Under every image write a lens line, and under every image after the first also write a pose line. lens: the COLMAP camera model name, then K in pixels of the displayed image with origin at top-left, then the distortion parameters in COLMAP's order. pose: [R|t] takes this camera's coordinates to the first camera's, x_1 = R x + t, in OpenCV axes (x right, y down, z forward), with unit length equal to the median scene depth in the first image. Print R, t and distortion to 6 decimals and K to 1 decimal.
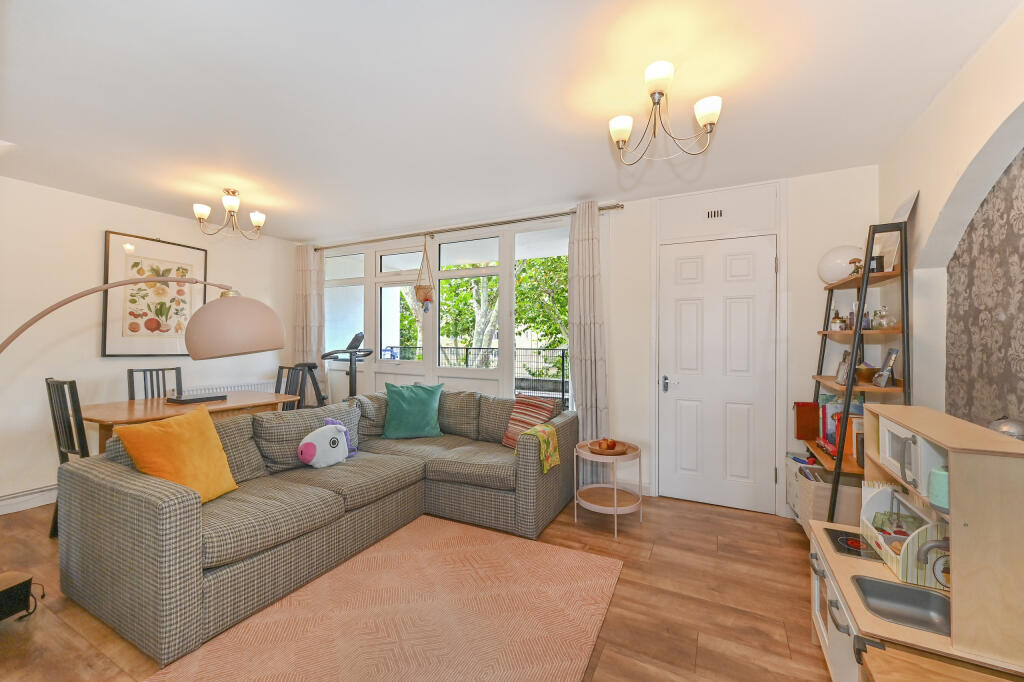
lens RADIAL K [[400.4, 0, 505.9], [0, 400.4, 338.0], [0, 0, 1]] dist [0.004676, -0.000180]
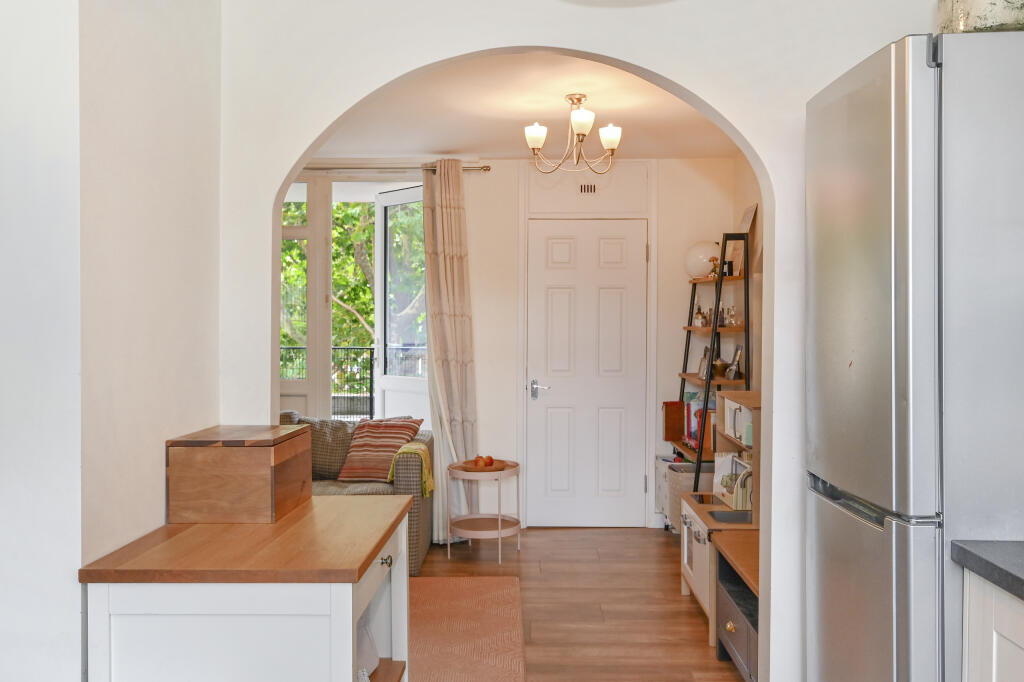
lens RADIAL K [[869.7, 0, 512.1], [0, 869.7, 337.7], [0, 0, 1]] dist [-0.009859, -0.000721]
pose [[0.887100, -0.010176, 0.461466, -0.593763], [-0.000670, 0.999728, 0.023333, -0.041807], [-0.461577, -0.021008, 0.886851, -0.711411]]
